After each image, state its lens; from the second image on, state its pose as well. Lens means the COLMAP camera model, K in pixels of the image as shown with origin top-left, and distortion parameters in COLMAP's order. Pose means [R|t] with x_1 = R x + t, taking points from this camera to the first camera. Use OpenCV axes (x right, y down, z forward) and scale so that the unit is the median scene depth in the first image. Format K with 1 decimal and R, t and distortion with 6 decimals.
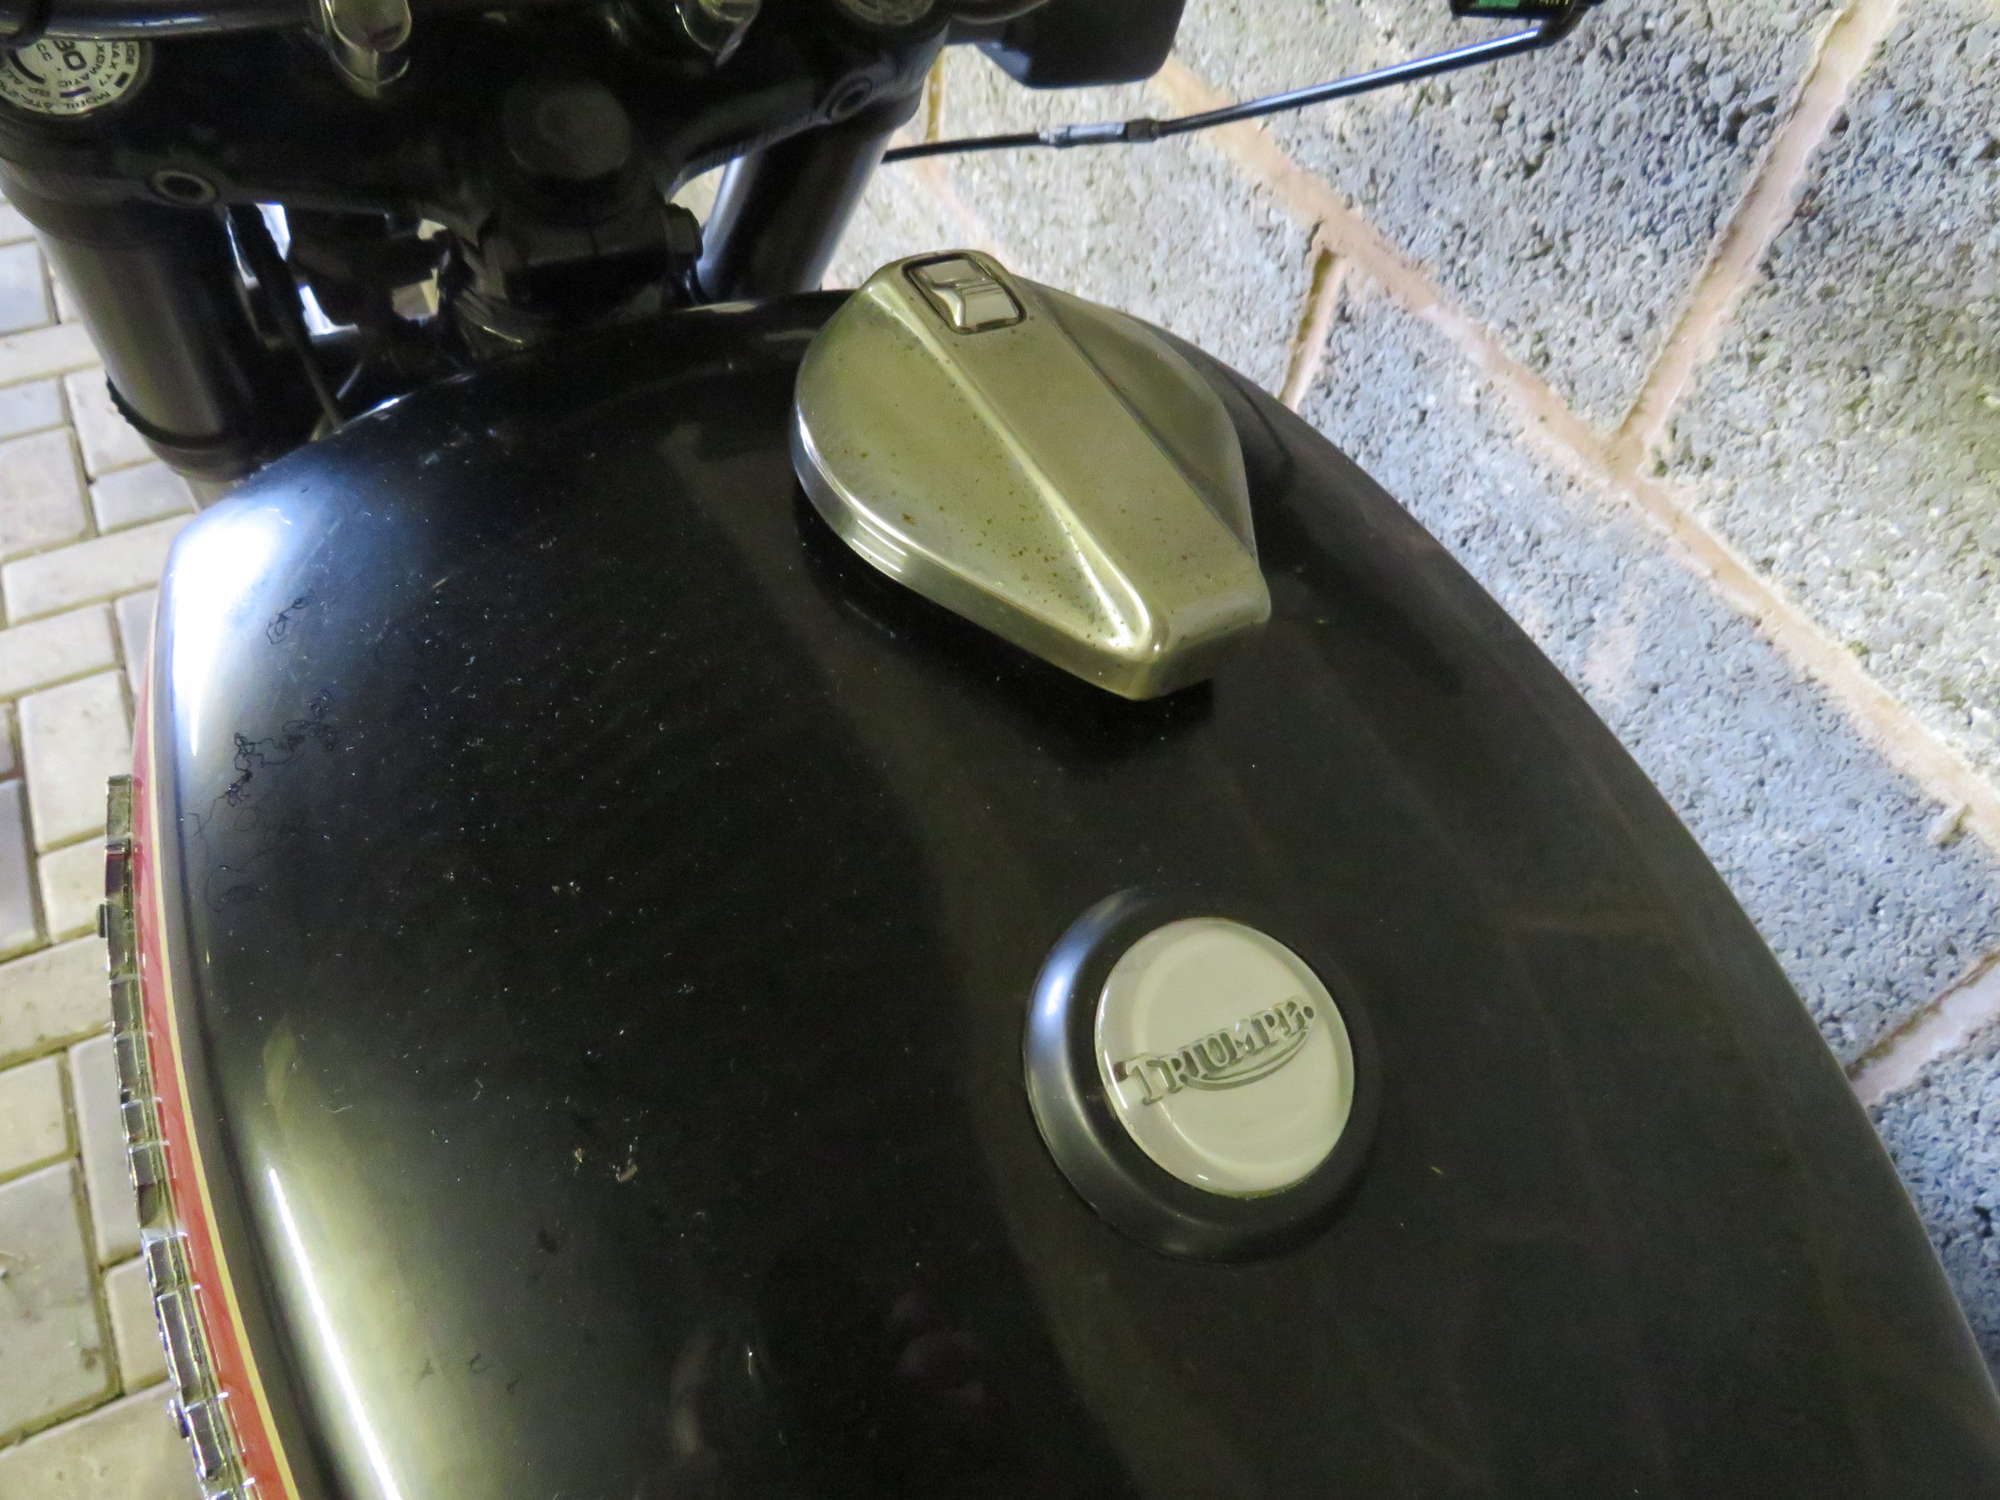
lens RADIAL K [[1406.9, 0, 992.8], [0, 1406.9, 744.9], [0, 0, 1]] dist [-0.036289, 0.014847]
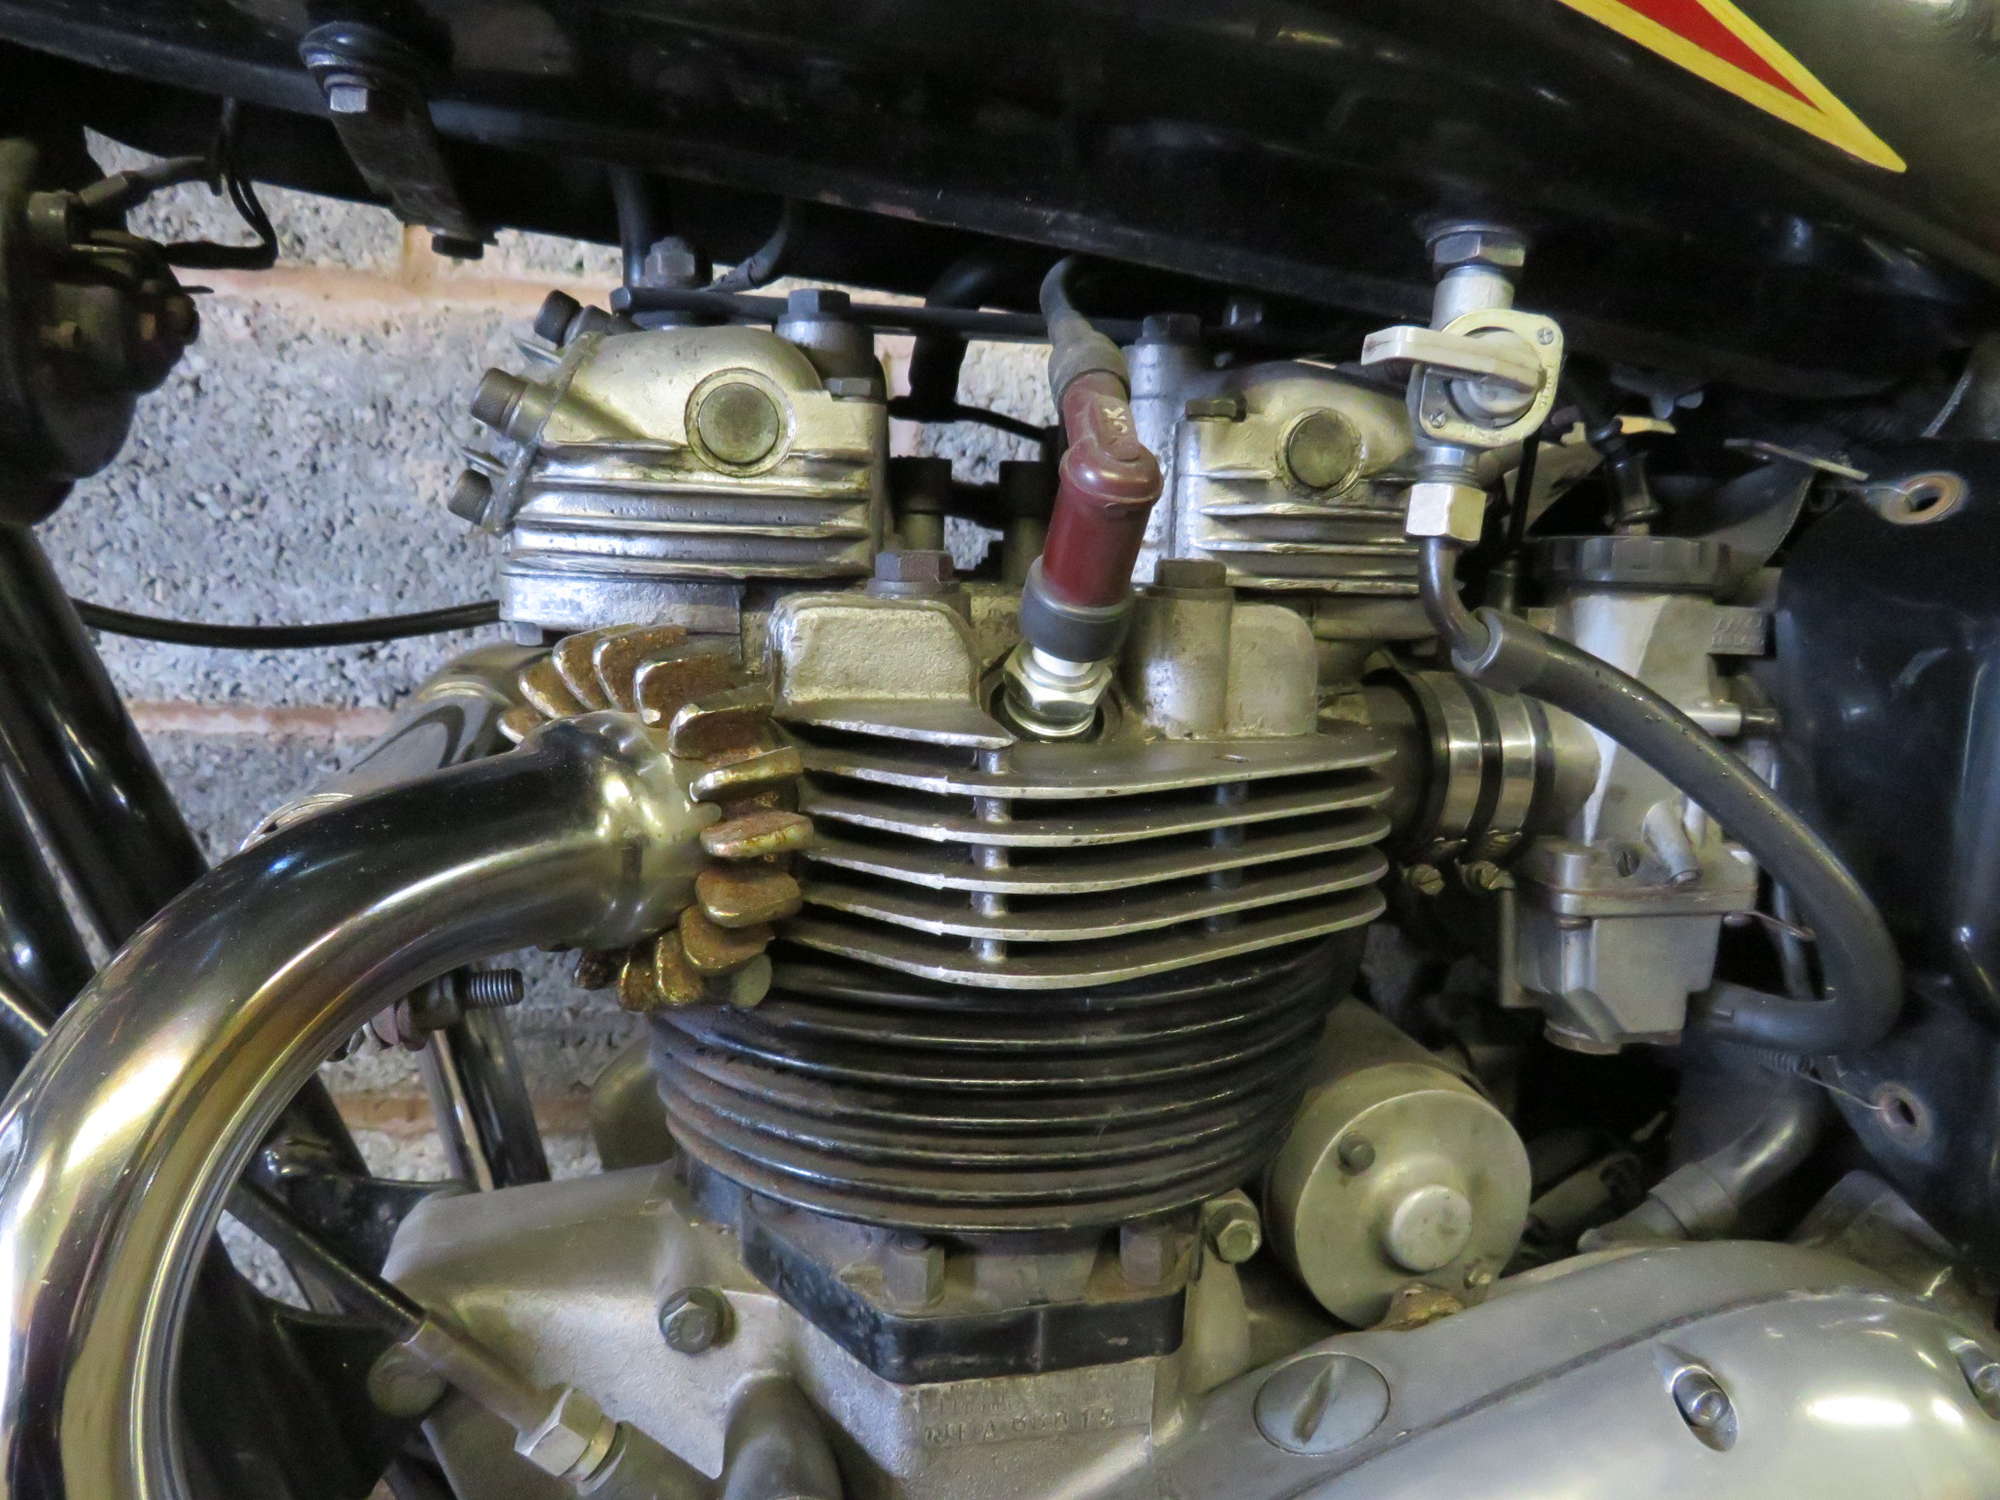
lens RADIAL K [[1406.9, 0, 986.0], [0, 1406.9, 745.1], [0, 0, 1]] dist [-0.036289, 0.014847]
pose [[0.310758, -0.253707, 0.916003, -0.617923], [0.738298, 0.671382, -0.064517, 0.523976], [-0.598620, 0.696333, 0.395949, 0.568103]]
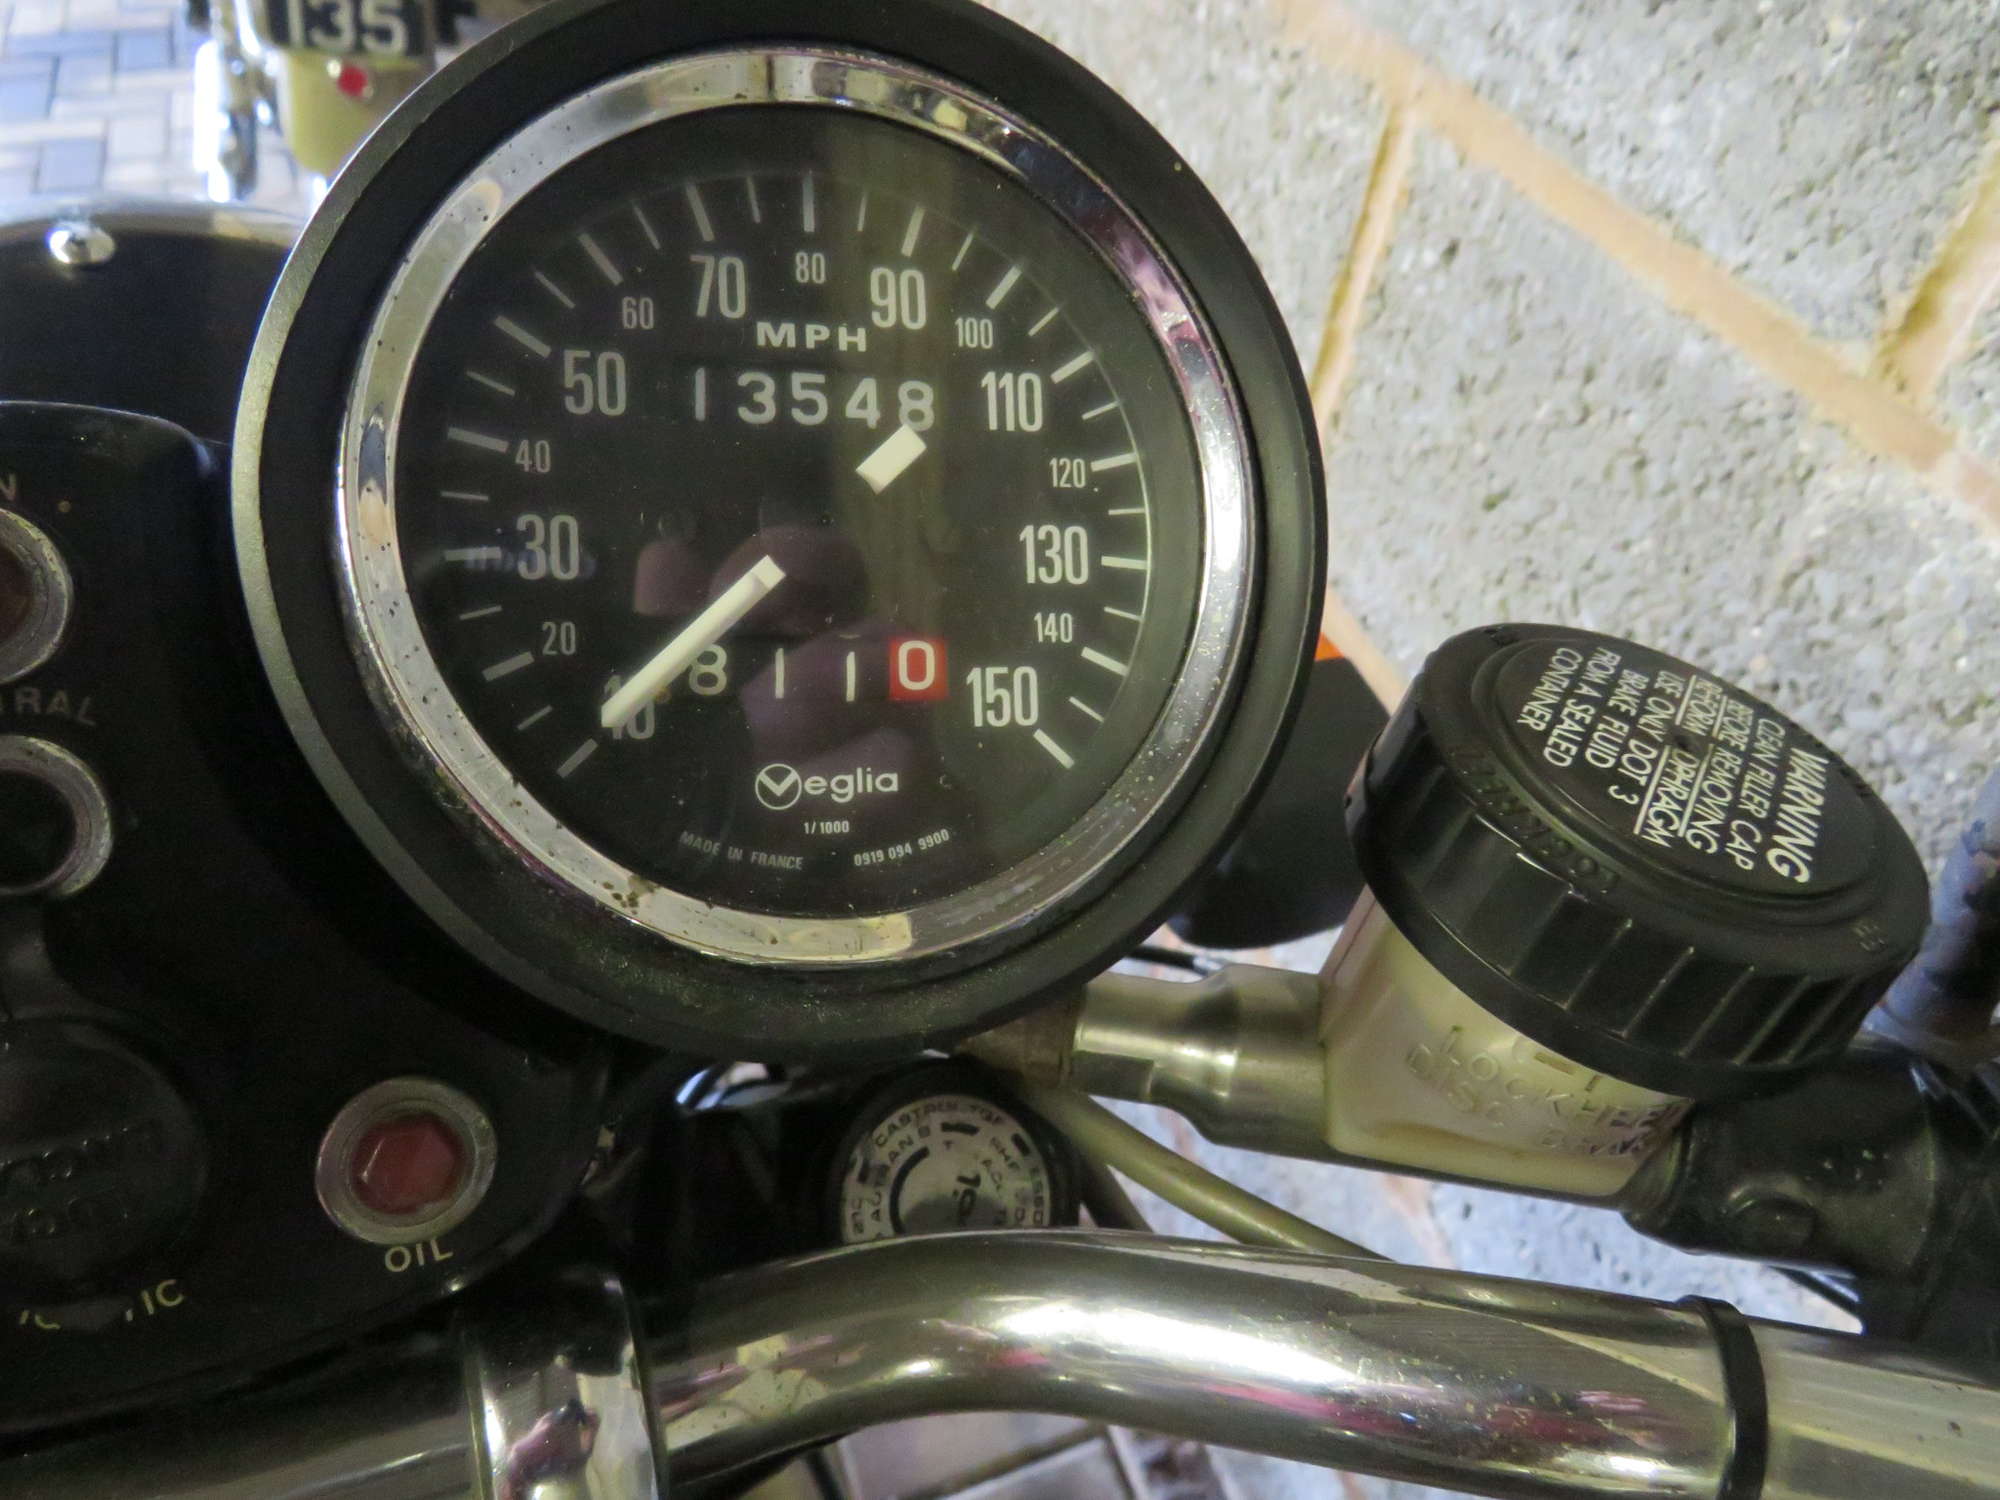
lens RADIAL K [[1406.9, 0, 983.4], [0, 1406.9, 747.9], [0, 0, 1]] dist [-0.036289, 0.014847]
pose [[0.992484, 0.096743, -0.074946, -0.028553], [-0.104986, 0.987774, -0.115244, -0.435794], [0.062881, 0.122246, 0.990506, 0.265018]]
